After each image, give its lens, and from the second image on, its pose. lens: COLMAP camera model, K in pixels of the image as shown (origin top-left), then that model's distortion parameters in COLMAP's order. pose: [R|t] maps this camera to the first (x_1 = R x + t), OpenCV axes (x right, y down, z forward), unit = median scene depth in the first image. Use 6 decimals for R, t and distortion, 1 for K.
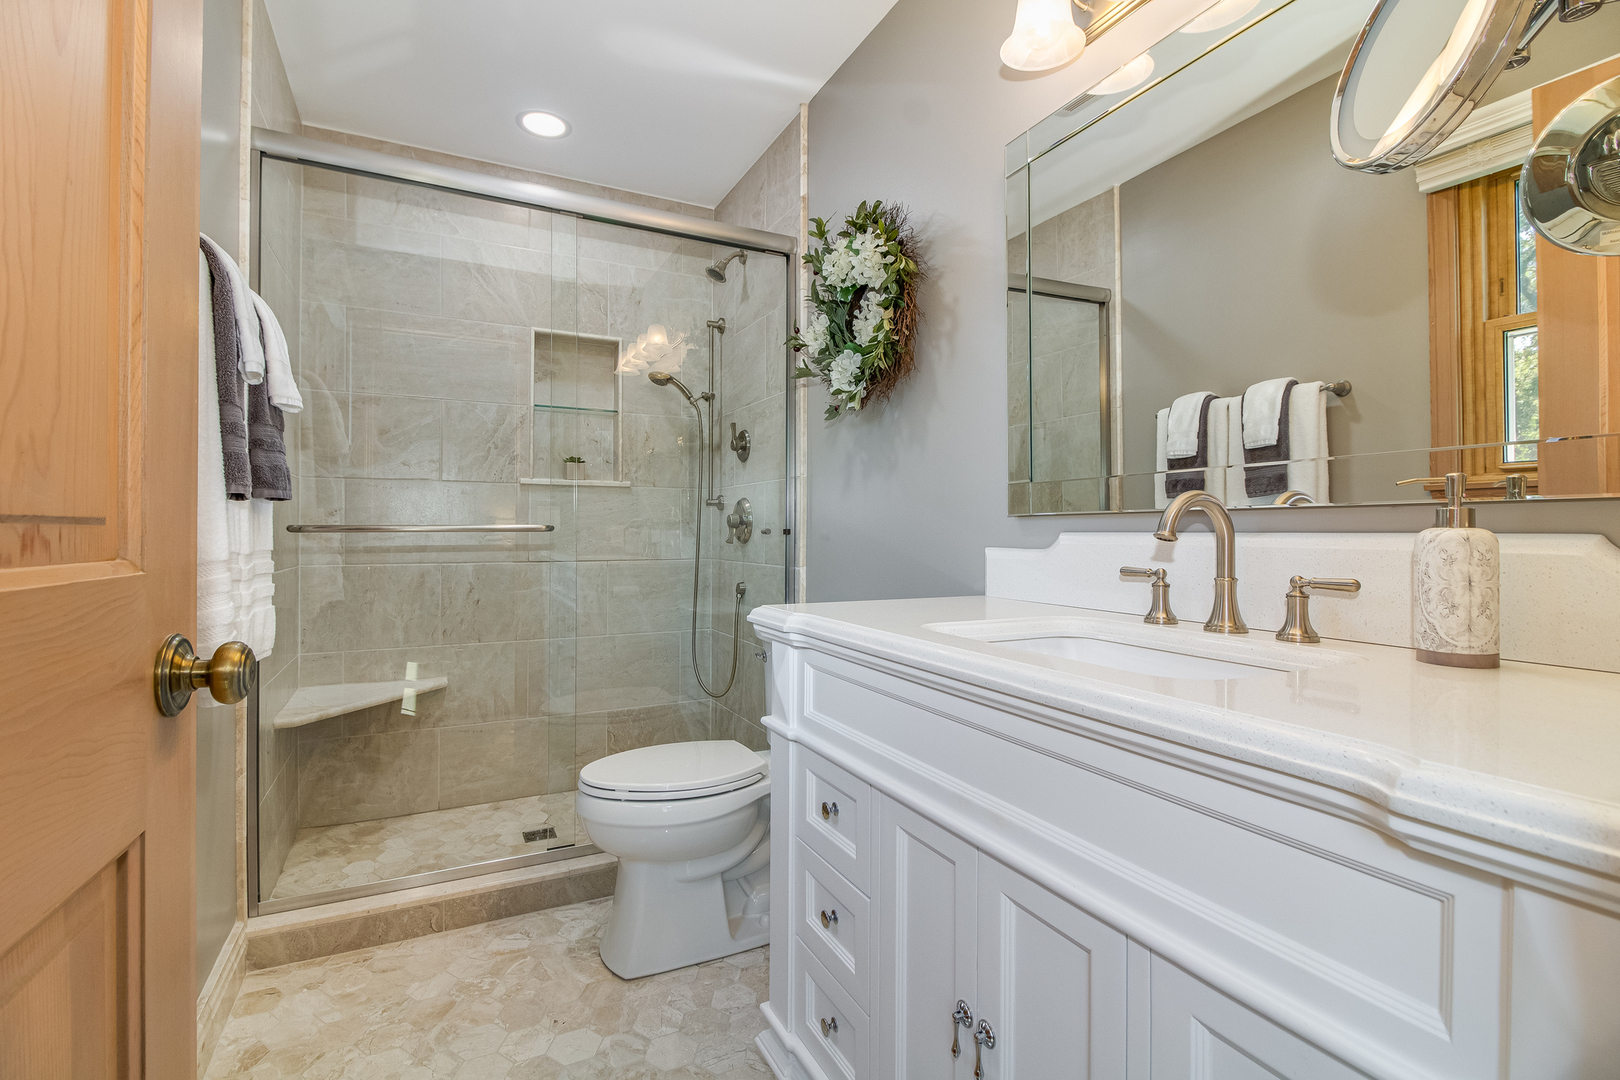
lens RADIAL K [[755.1, 0, 806.8], [0, 755.1, 528.8], [0, 0, 1]] dist [-0.001437, -0.000330]
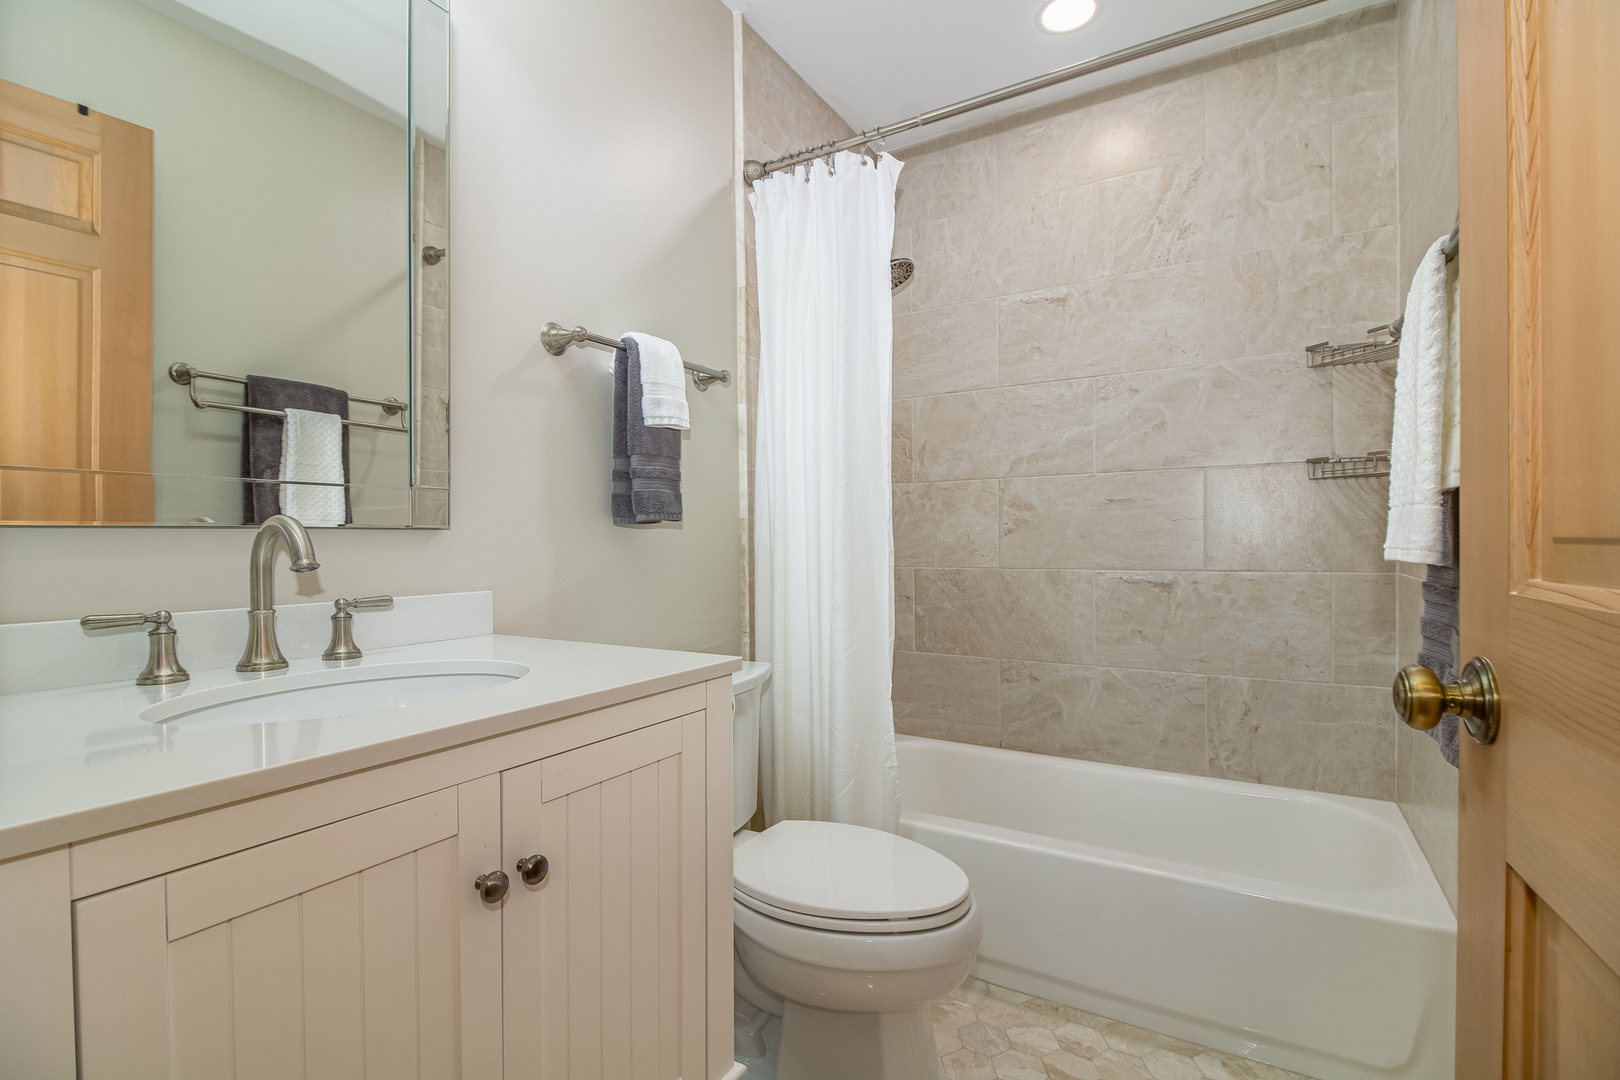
lens RADIAL K [[755.1, 0, 806.8], [0, 755.1, 528.8], [0, 0, 1]] dist [-0.001437, -0.000330]
pose [[-0.536800, 0.020300, 0.843465, -0.655701], [0.008613, 0.999790, -0.018581, -0.011643], [-0.843665, -0.002710, -0.536863, 1.085721]]
